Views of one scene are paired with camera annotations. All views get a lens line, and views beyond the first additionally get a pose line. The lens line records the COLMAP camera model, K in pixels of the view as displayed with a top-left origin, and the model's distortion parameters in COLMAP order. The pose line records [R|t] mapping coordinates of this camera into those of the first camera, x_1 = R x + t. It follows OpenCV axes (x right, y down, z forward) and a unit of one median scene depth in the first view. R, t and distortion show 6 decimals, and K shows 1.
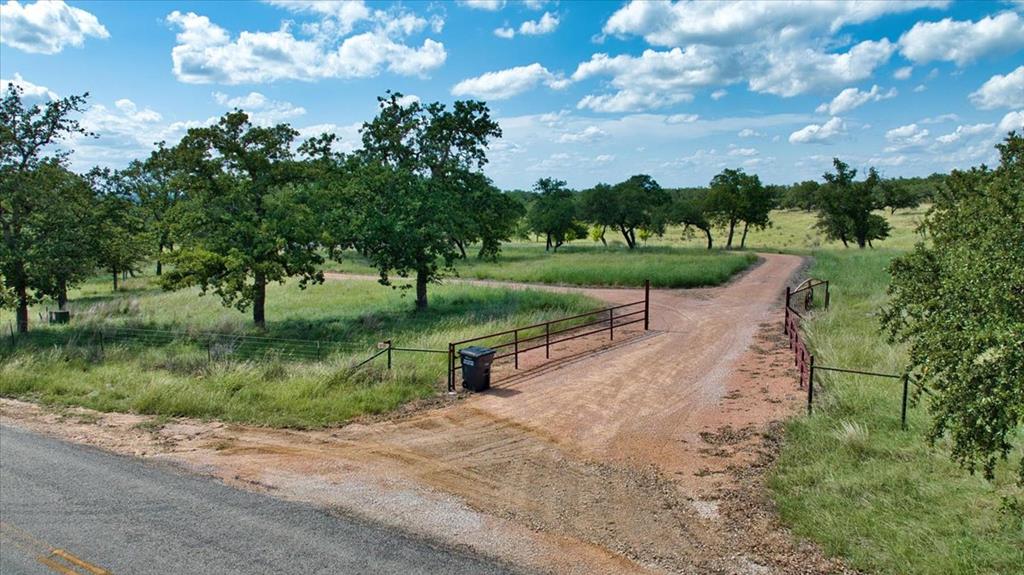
lens RADIAL K [[707.7, 0, 512.0], [0, 707.7, 287.5], [0, 0, 1]] dist [0.007238, -0.046180]
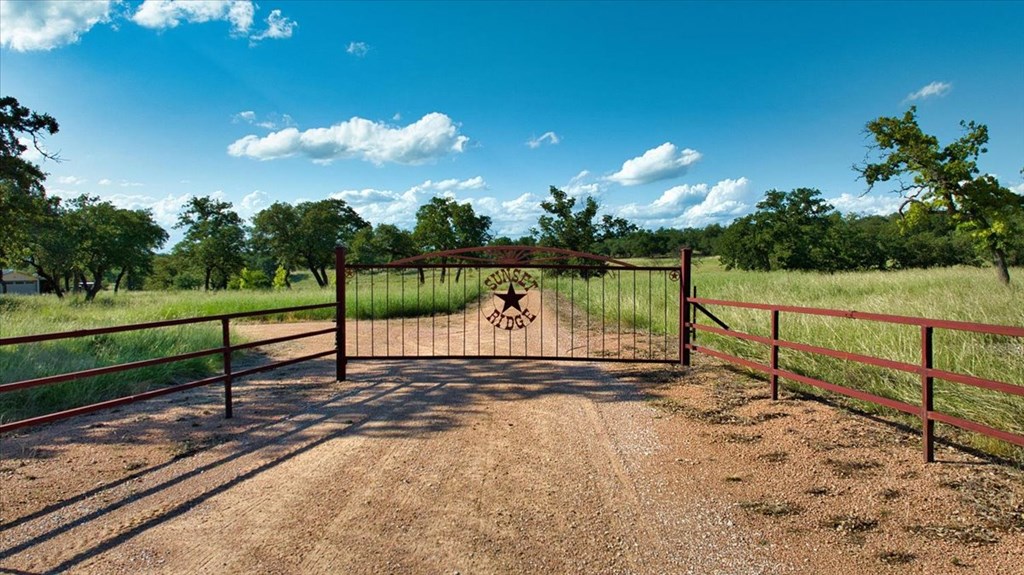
lens RADIAL K [[707.7, 0, 512.0], [0, 707.7, 287.5], [0, 0, 1]] dist [0.007238, -0.046180]
pose [[0.912650, -0.013501, 0.408519, 0.041266], [0.050958, 0.995415, -0.080944, 0.015554], [-0.405553, 0.094691, 0.909154, 0.213443]]
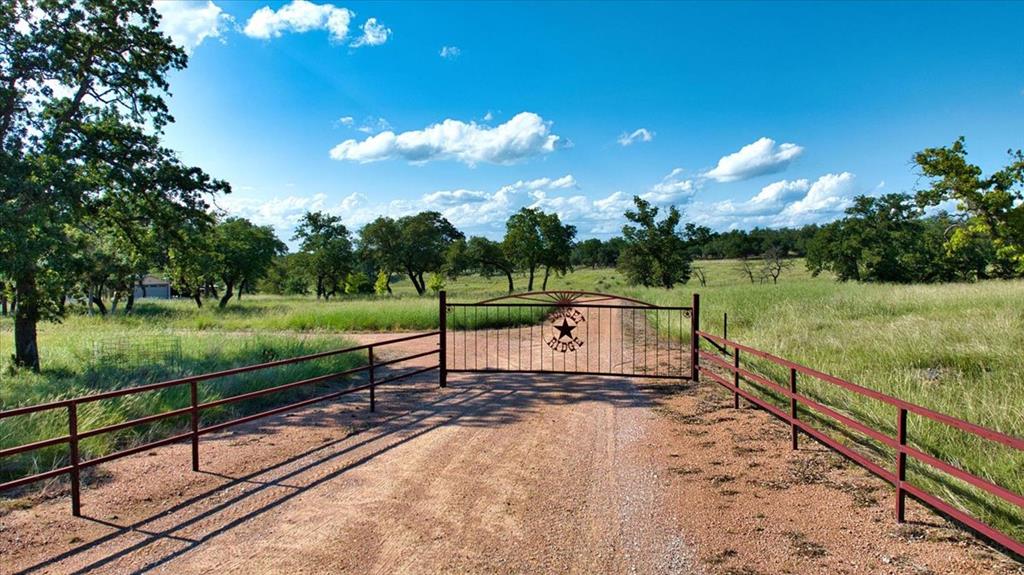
lens RADIAL K [[707.7, 0, 512.0], [0, 707.7, 287.5], [0, 0, 1]] dist [0.007238, -0.046180]
pose [[0.957659, -0.011624, 0.287669, 0.030358], [0.037715, 0.995639, -0.085323, 0.011143], [-0.285422, 0.092560, 0.953922, 0.164682]]
